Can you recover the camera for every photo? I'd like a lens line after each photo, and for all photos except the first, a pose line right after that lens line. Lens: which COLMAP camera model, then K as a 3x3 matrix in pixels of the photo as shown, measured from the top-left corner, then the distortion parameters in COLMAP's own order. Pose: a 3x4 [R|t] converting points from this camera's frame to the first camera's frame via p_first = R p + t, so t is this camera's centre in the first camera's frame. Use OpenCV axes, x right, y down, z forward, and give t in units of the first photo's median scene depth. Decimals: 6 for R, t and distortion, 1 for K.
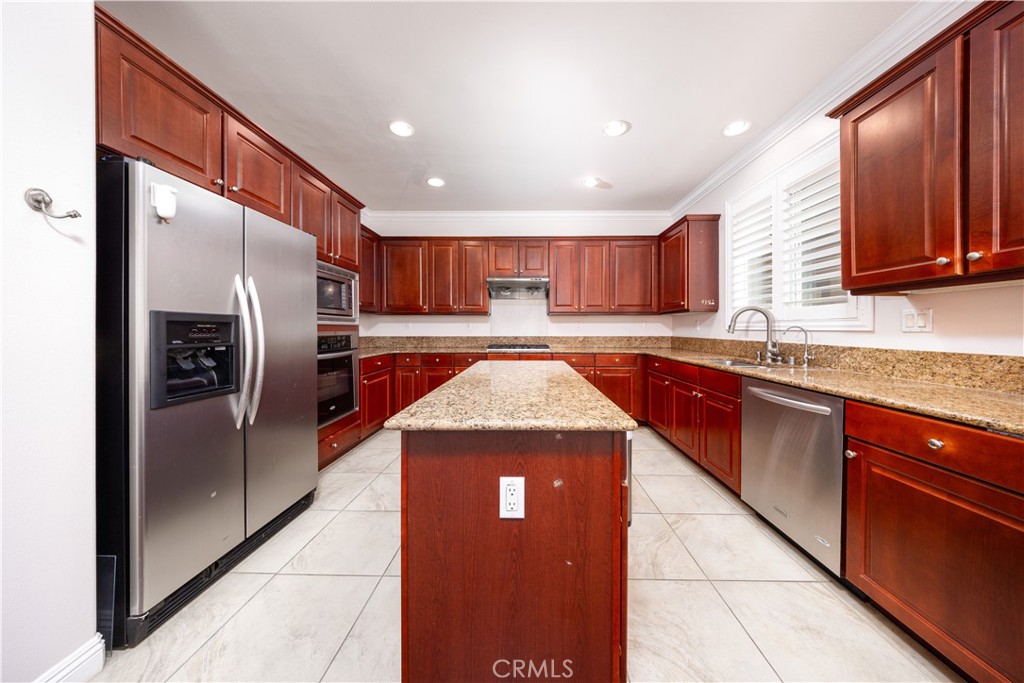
lens RADIAL K [[304.1, 0, 519.4], [0, 304.1, 328.4], [0, 0, 1]] dist [-0.000192, -0.000464]
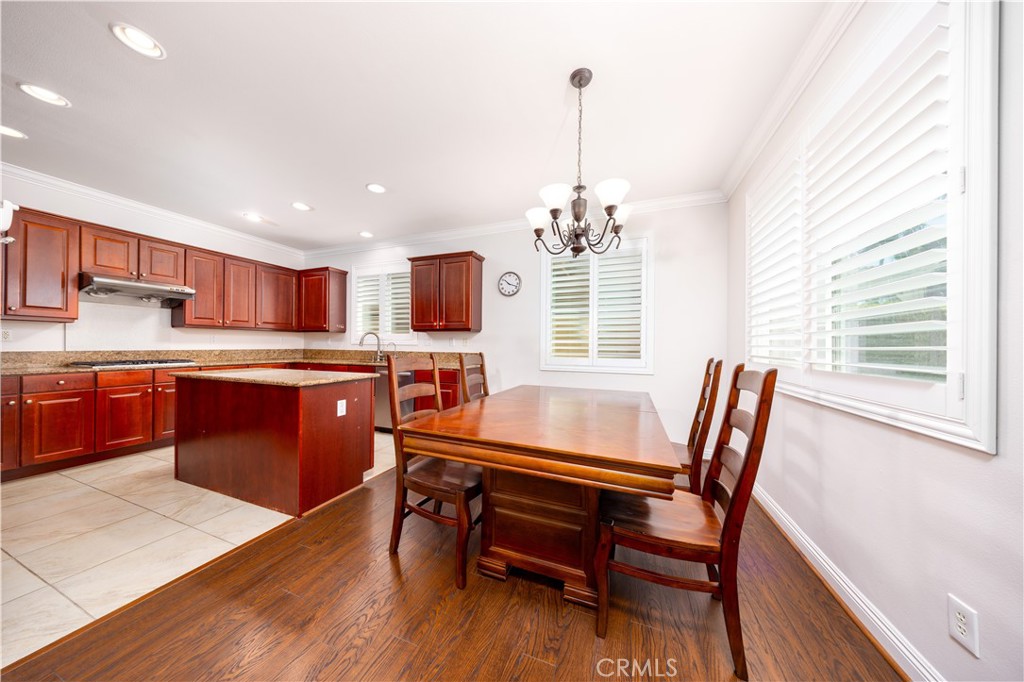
lens RADIAL K [[304.1, 0, 509.2], [0, 304.1, 346.6], [0, 0, 1]] dist [-0.000192, -0.000464]
pose [[0.337500, 0.001648, 0.941324, -0.652331], [-0.009966, 0.999949, 0.001823, 0.006040], [-0.941273, -0.009996, 0.337499, -0.396713]]
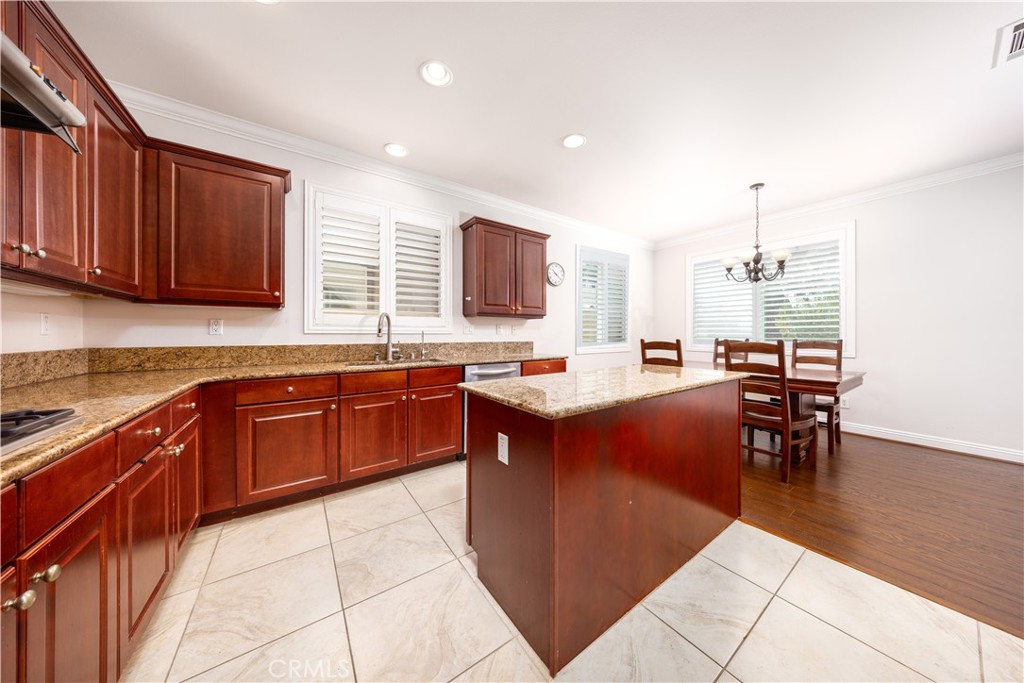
lens RADIAL K [[304.1, 0, 515.4], [0, 304.1, 333.9], [0, 0, 1]] dist [-0.000192, -0.000464]
pose [[-0.591845, 0.005094, 0.806036, -0.384105], [0.003354, 0.999987, -0.003857, 0.012230], [-0.806045, 0.000421, -0.591855, 1.175218]]
